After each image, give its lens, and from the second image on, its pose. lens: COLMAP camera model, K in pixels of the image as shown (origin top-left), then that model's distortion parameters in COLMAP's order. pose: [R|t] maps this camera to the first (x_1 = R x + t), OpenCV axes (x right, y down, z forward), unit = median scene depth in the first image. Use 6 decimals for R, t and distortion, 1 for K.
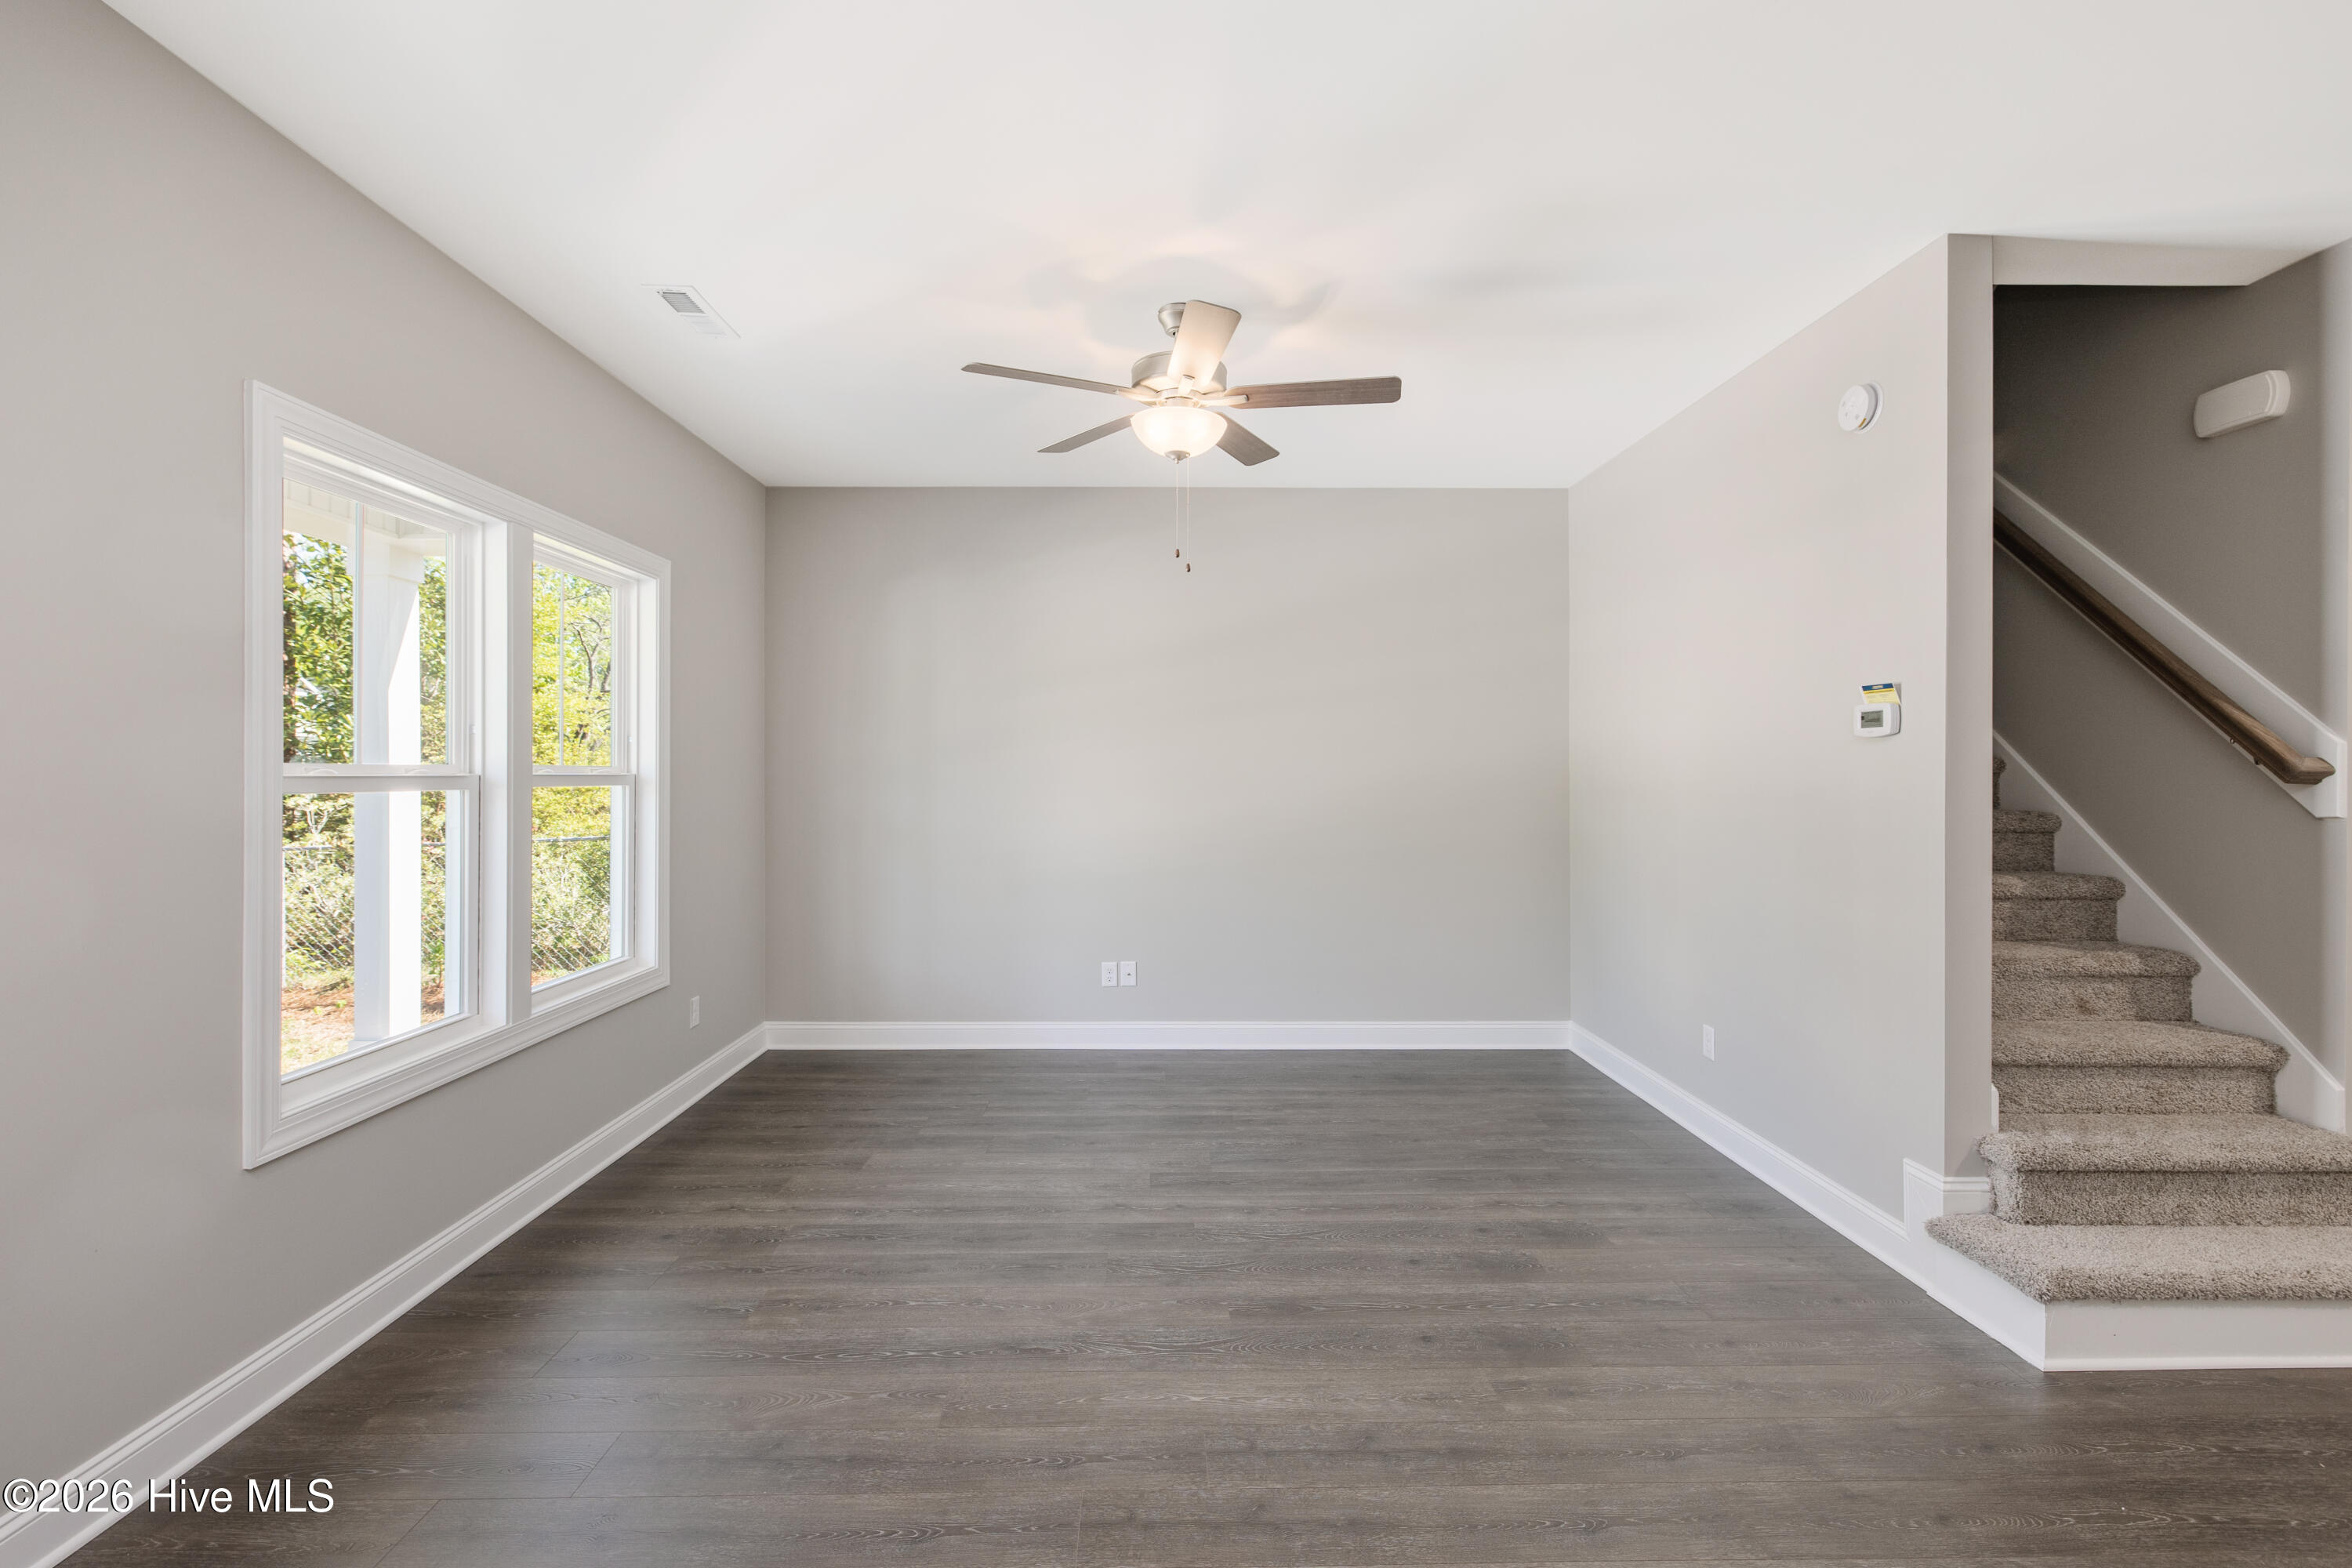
lens RADIAL K [[1010.0, 0, 1167.6], [0, 1010.0, 767.7], [0, 0, 1]] dist [-0.000384, 0.000498]
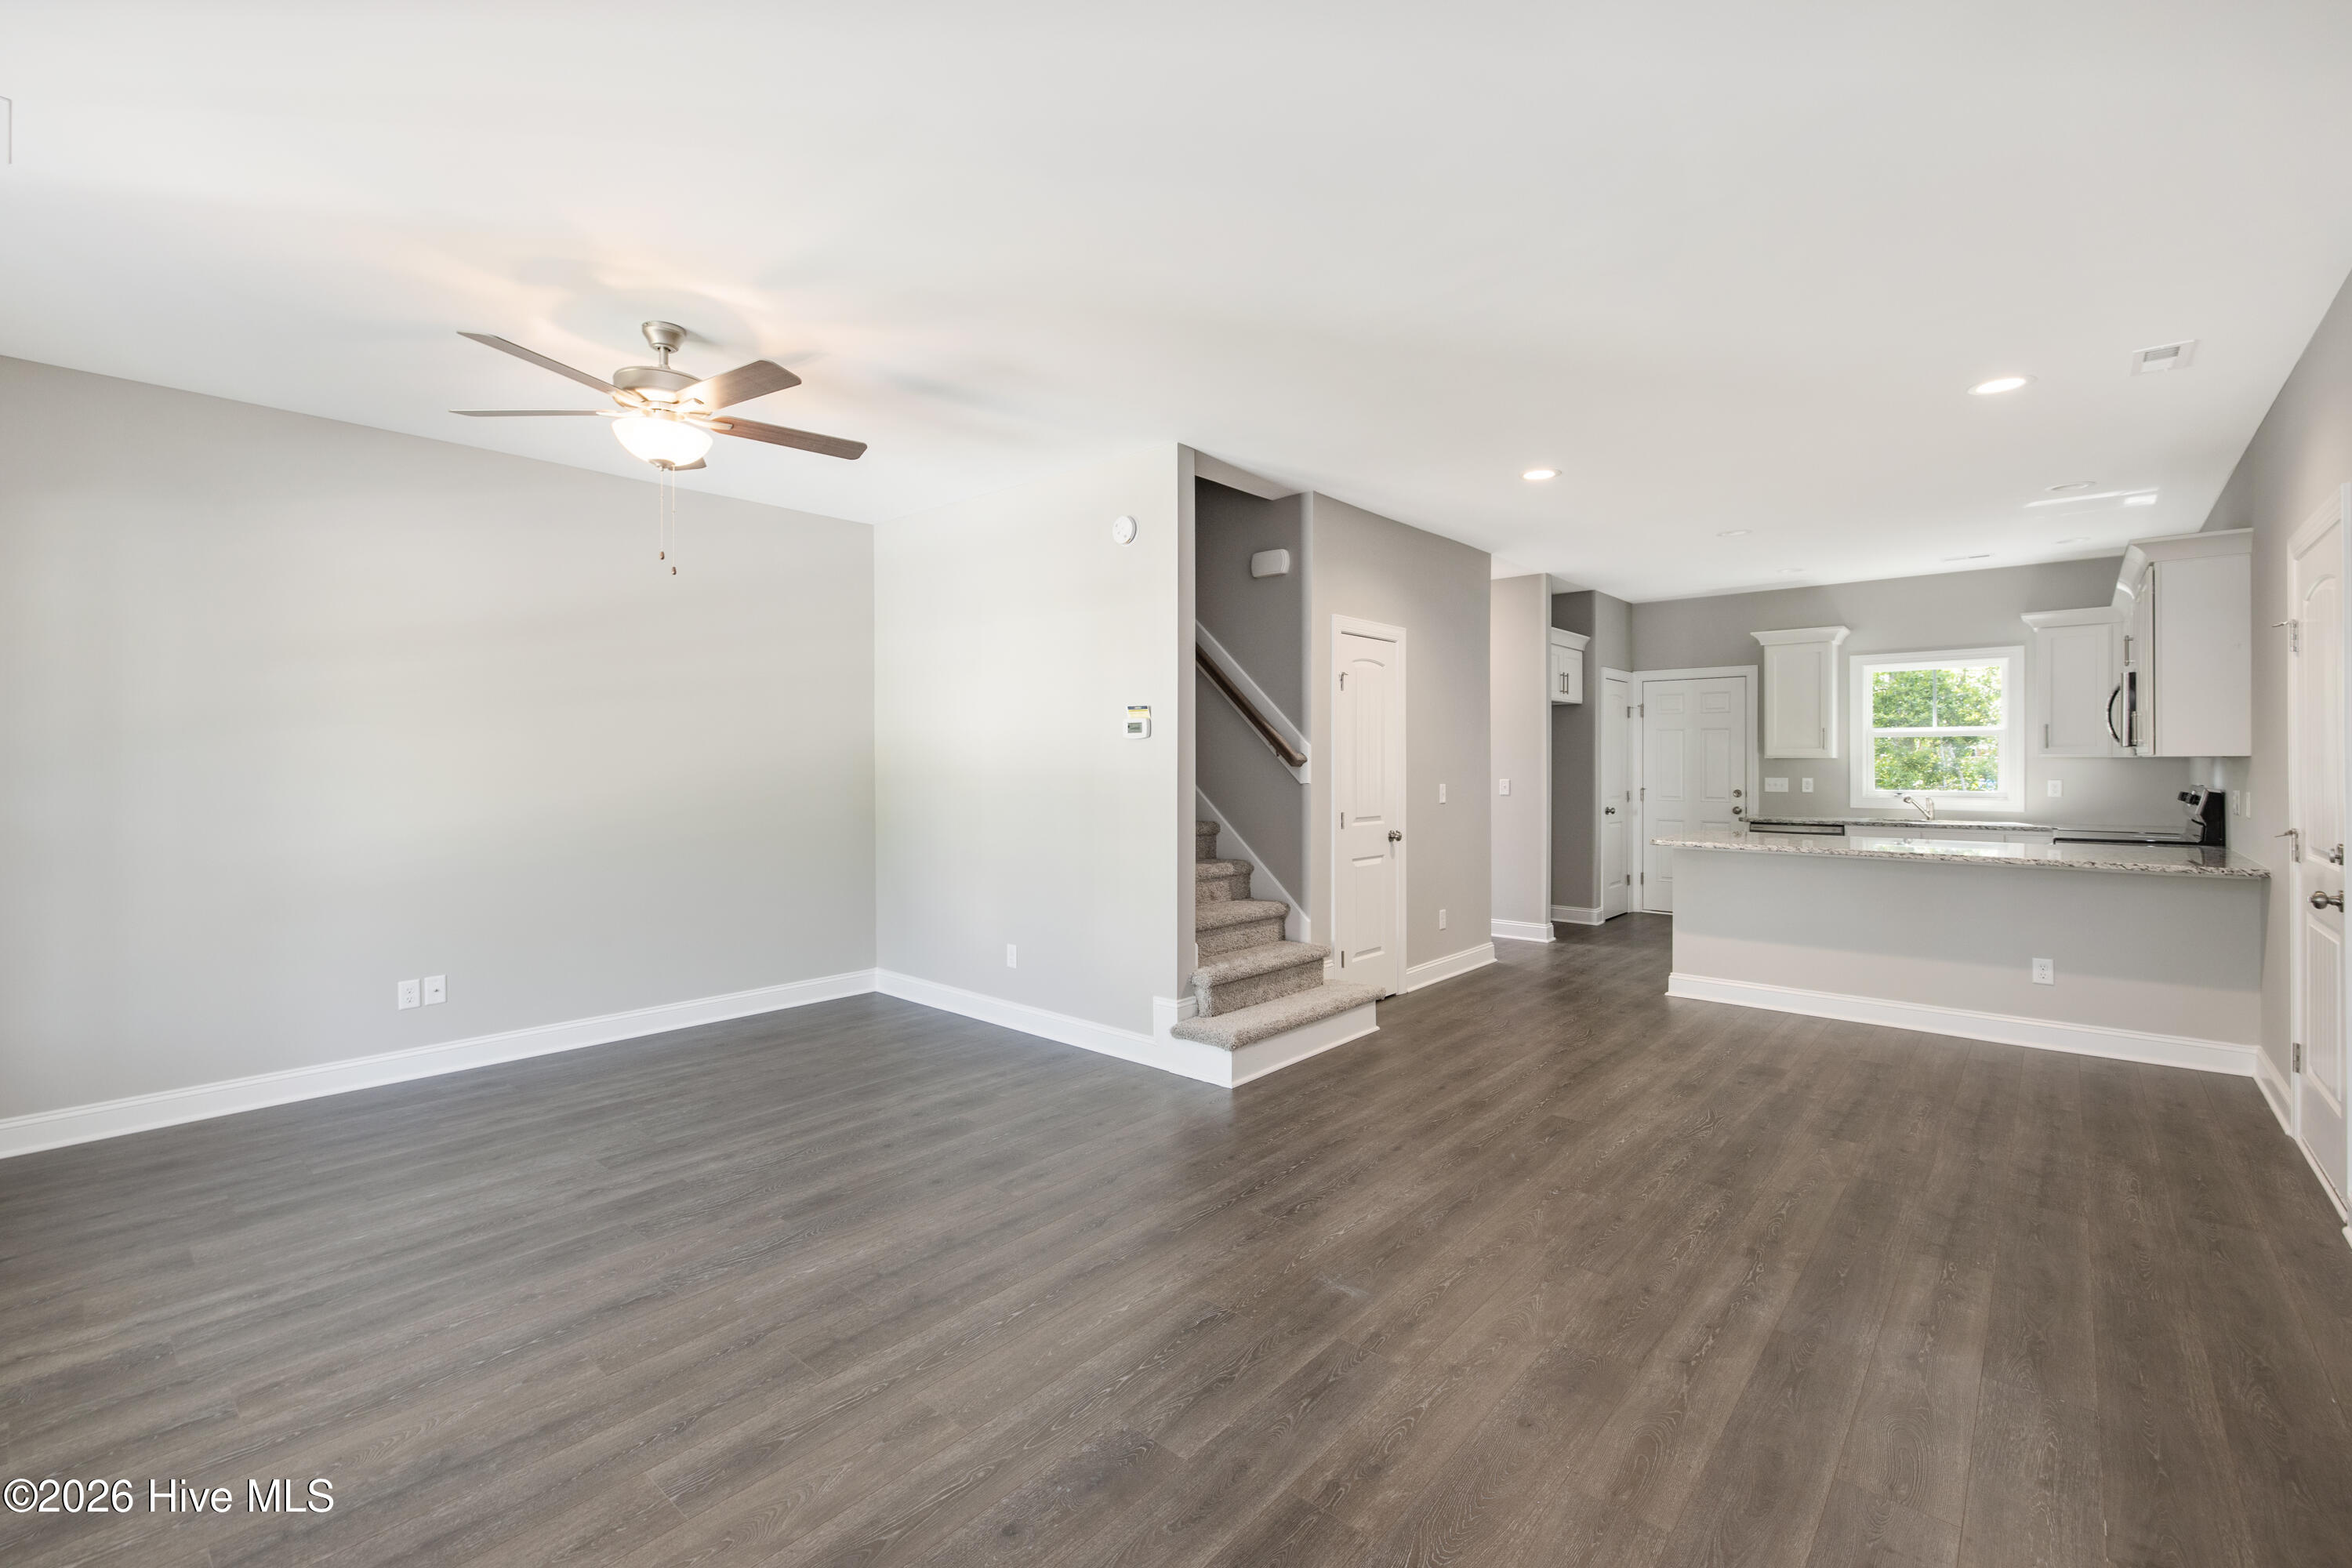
lens RADIAL K [[1021.7, 0, 1149.8], [0, 1021.7, 754.7], [0, 0, 1]] dist [-0.001072, 0.000528]
pose [[0.678662, 0.003275, 0.734443, -0.459857], [-0.001347, 0.999994, -0.003215, -0.000248], [-0.734449, 0.001193, 0.678663, -0.112548]]
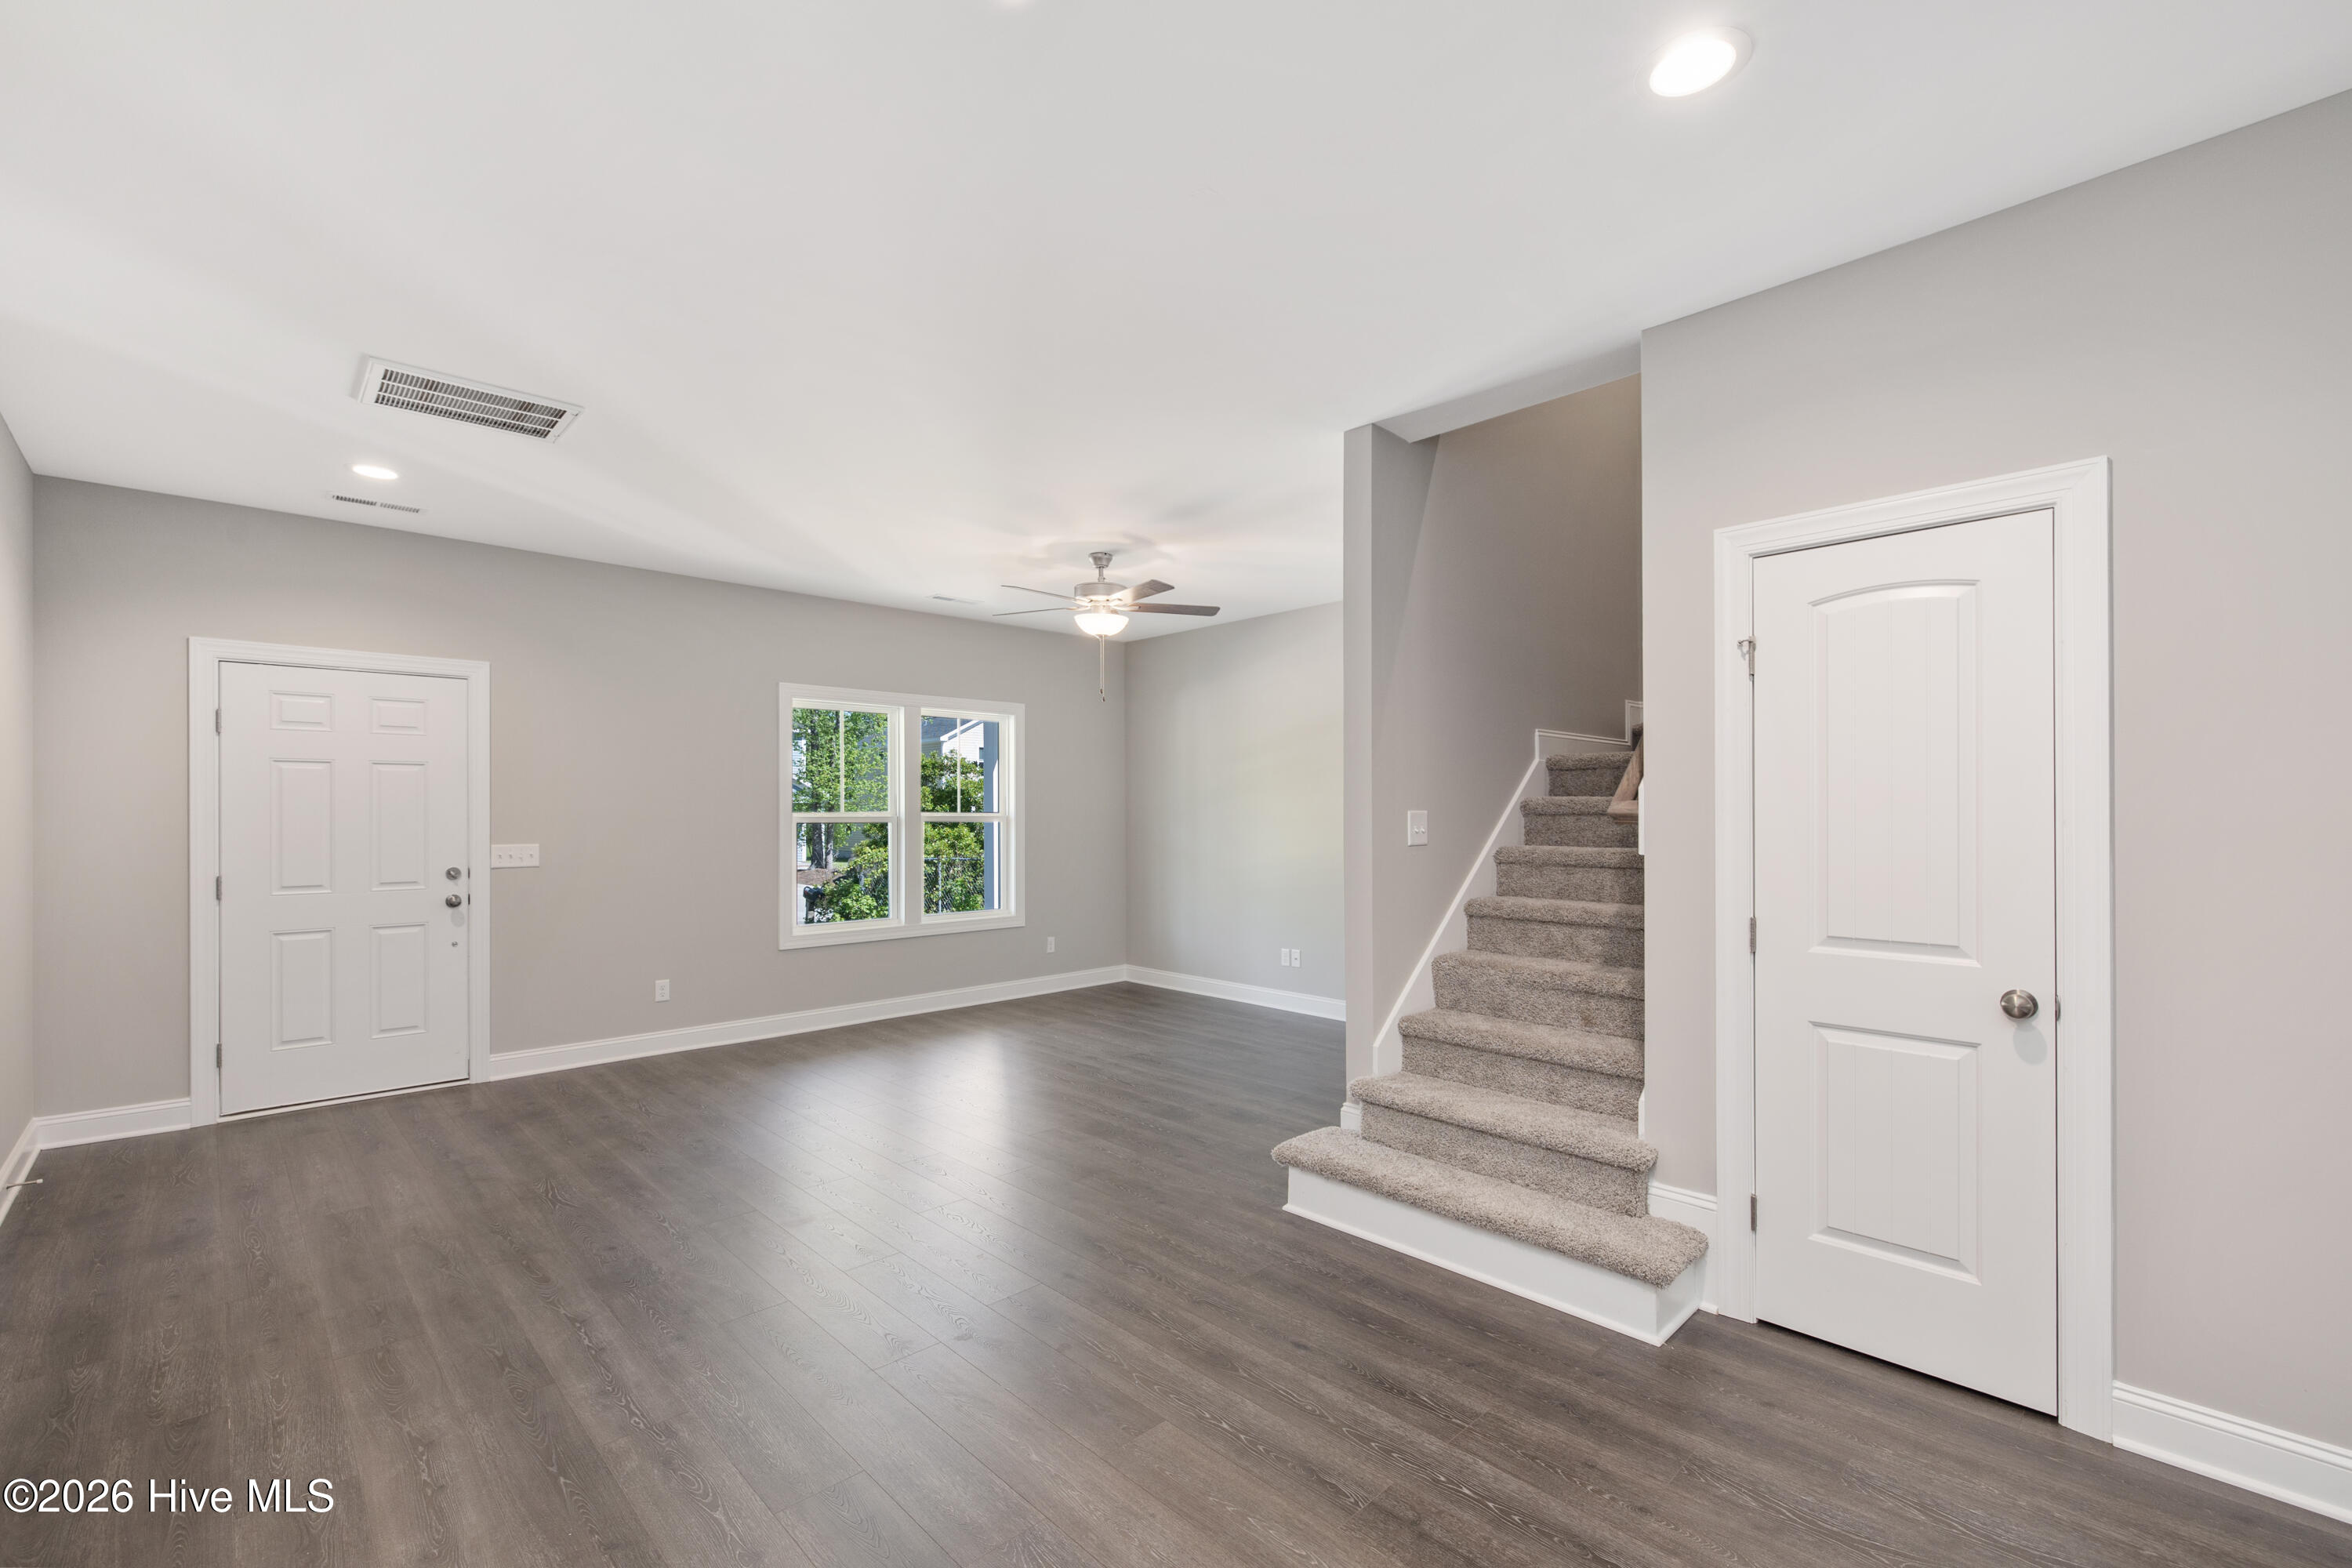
lens RADIAL K [[992.8, 0, 1164.8], [0, 992.8, 796.5], [0, 0, 1]] dist [0.000321, 0.000044]
pose [[0.680895, -0.014795, -0.732232, 1.431364], [0.006396, 0.999878, -0.014255, -0.001273], [0.732353, 0.005023, 0.680906, -0.113037]]
